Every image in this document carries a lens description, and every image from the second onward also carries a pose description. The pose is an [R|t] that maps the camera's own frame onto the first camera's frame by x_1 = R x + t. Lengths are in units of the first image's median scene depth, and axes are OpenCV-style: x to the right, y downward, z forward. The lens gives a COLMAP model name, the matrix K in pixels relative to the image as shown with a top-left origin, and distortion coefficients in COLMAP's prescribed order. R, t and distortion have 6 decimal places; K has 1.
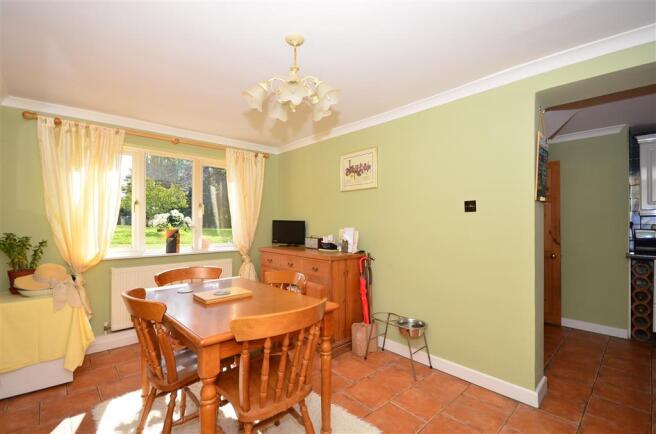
lens RADIAL K [[297.4, 0, 327.4], [0, 297.4, 221.7], [0, 0, 1]] dist [0.001807, -0.003699]
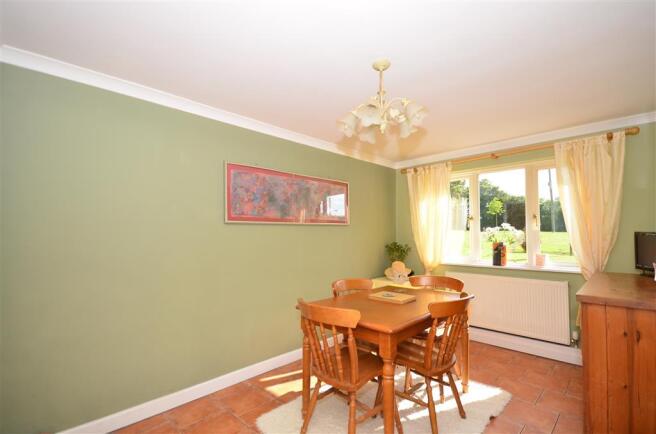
lens RADIAL K [[295.0, 0, 329.0], [0, 295.0, 221.9], [0, 0, 1]] dist [-0.000507, -0.000113]
pose [[0.058862, -0.041596, -0.997399, 0.419325], [0.008872, 0.999114, -0.041143, -0.007555], [0.998227, -0.006427, 0.059178, 0.342540]]
